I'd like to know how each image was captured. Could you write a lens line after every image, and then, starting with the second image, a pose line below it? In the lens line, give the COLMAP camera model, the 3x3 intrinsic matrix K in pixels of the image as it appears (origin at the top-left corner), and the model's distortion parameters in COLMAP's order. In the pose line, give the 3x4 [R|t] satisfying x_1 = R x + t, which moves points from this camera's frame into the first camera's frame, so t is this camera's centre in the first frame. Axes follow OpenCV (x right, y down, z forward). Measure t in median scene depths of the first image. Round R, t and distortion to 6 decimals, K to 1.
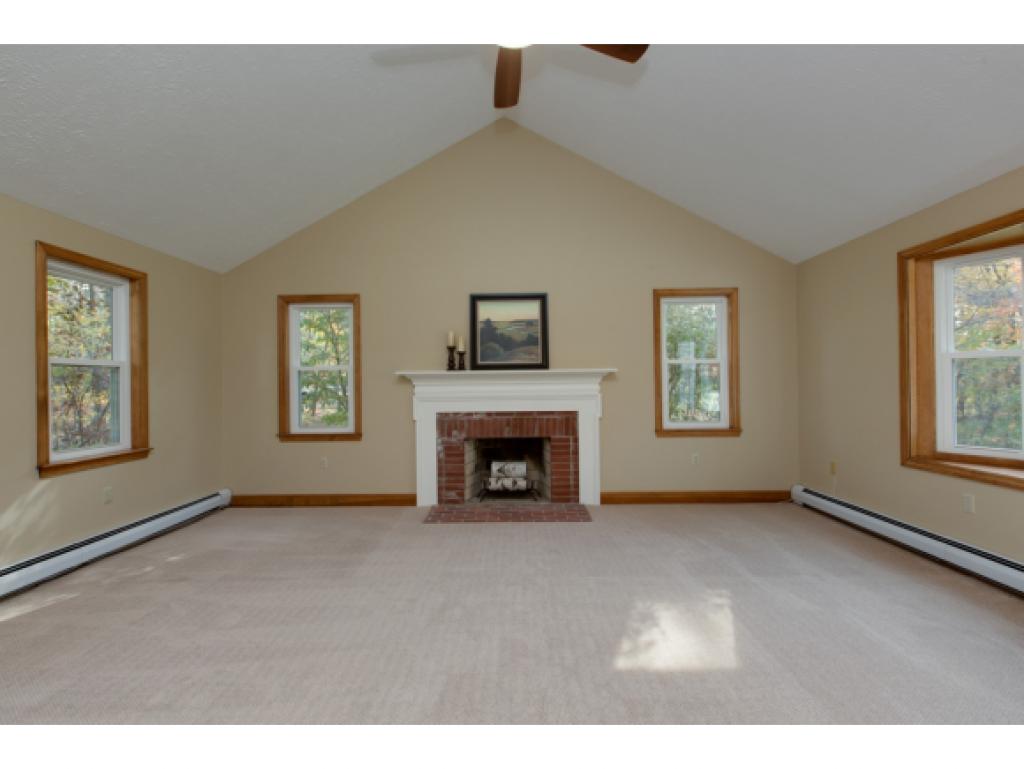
lens RADIAL K [[455.6, 0, 509.0], [0, 455.6, 380.6], [0, 0, 1]] dist [0.000807, 0.000082]
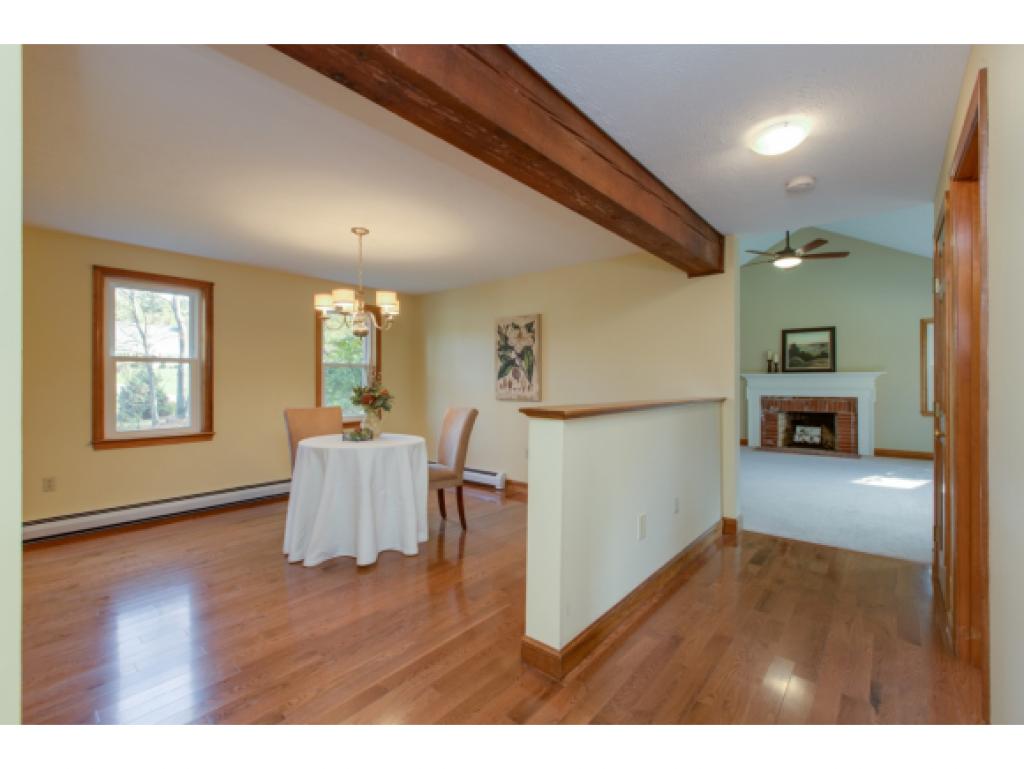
lens RADIAL K [[455.8, 0, 509.2], [0, 455.8, 381.1], [0, 0, 1]] dist [0.003943, -0.001211]
pose [[0.773197, 0.009981, -0.634088, 0.222215], [-0.003467, 0.999928, 0.011512, -0.006841], [0.634157, -0.006703, 0.773176, -1.053819]]
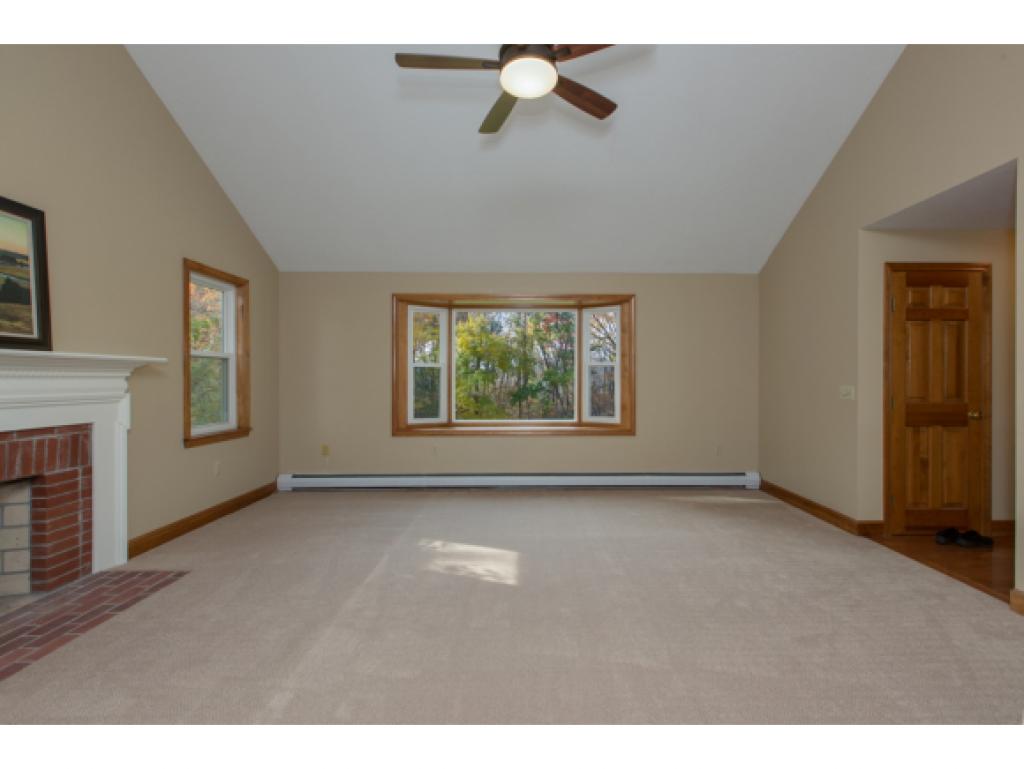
lens RADIAL K [[486.6, 0, 514.1], [0, 486.6, 385.1], [0, 0, 1]] dist [0.000666, -0.000081]
pose [[-0.016631, 0.002768, 0.999858, -0.508849], [-0.007336, 0.999969, -0.002891, 0.013602], [-0.999835, -0.007383, -0.016610, 0.444504]]
